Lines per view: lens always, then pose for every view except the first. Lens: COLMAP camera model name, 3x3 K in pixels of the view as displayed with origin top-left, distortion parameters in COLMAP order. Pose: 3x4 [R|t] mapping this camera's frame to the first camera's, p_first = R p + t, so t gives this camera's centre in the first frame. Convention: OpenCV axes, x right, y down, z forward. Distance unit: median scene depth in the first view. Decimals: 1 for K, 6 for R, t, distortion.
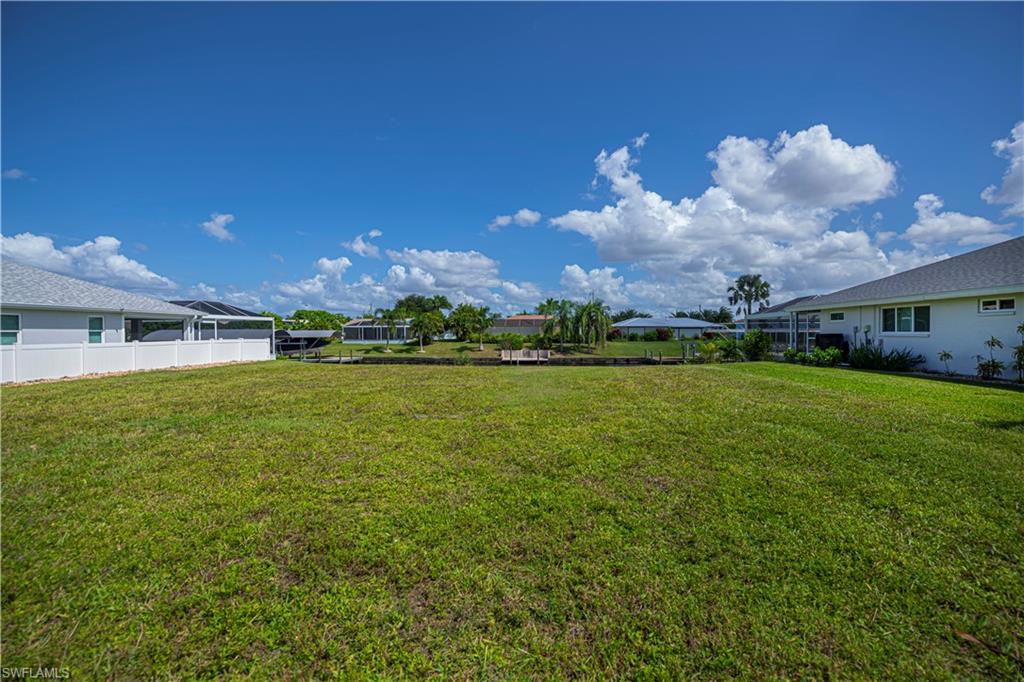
lens RADIAL K [[411.5, 0, 517.5], [0, 411.5, 341.5], [0, 0, 1]] dist [0.000168, -0.000084]
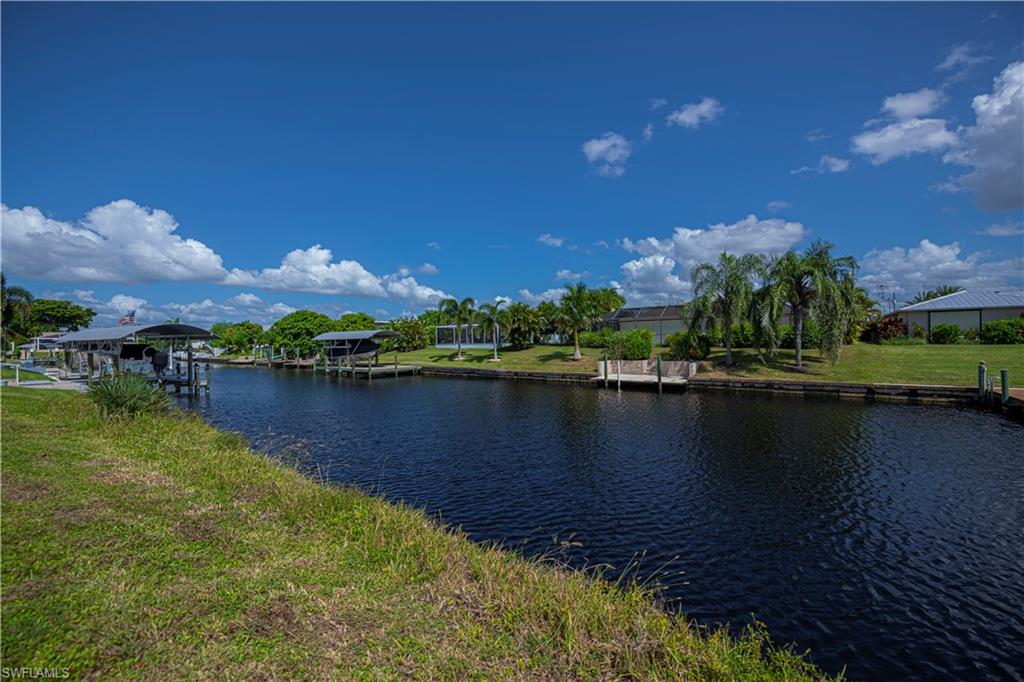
lens RADIAL K [[405.1, 0, 539.3], [0, 405.1, 338.0], [0, 0, 1]] dist [0.001158, 0.000173]
pose [[0.860013, -0.011875, -0.510135, 0.161493], [-0.004979, 0.999486, -0.031660, 0.009599], [0.510249, 0.029768, 0.859512, 0.508568]]
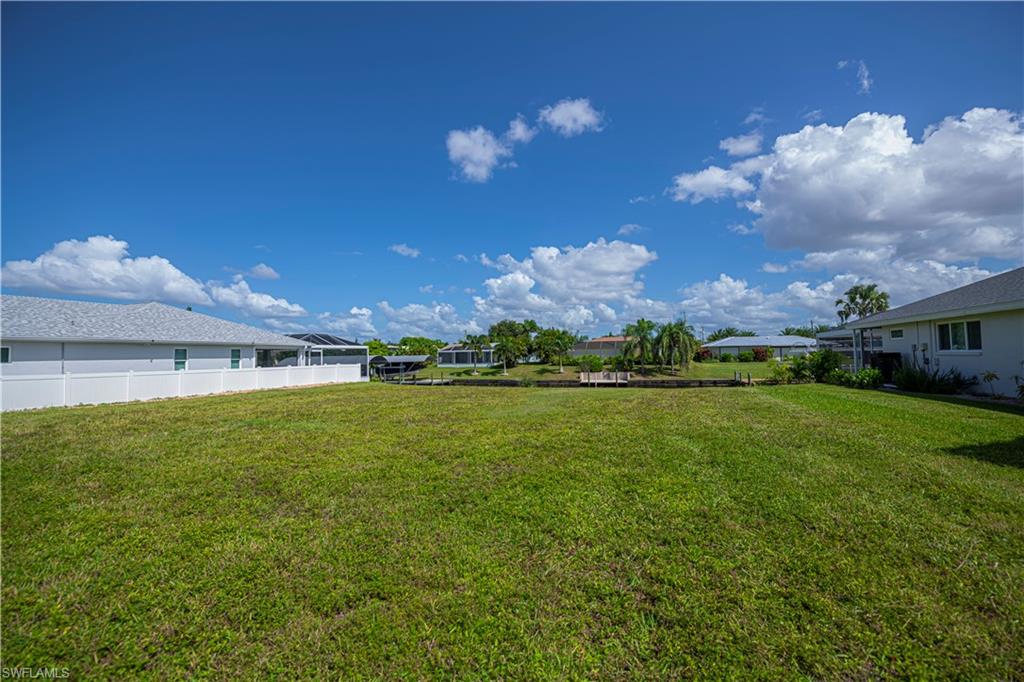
lens RADIAL K [[411.5, 0, 517.5], [0, 411.5, 341.5], [0, 0, 1]] dist [0.000168, -0.000084]
pose [[0.971687, -0.022472, -0.235200, 0.051136], [0.009686, 0.998419, -0.055377, -0.000313], [0.236073, 0.051531, 0.970368, -0.023385]]
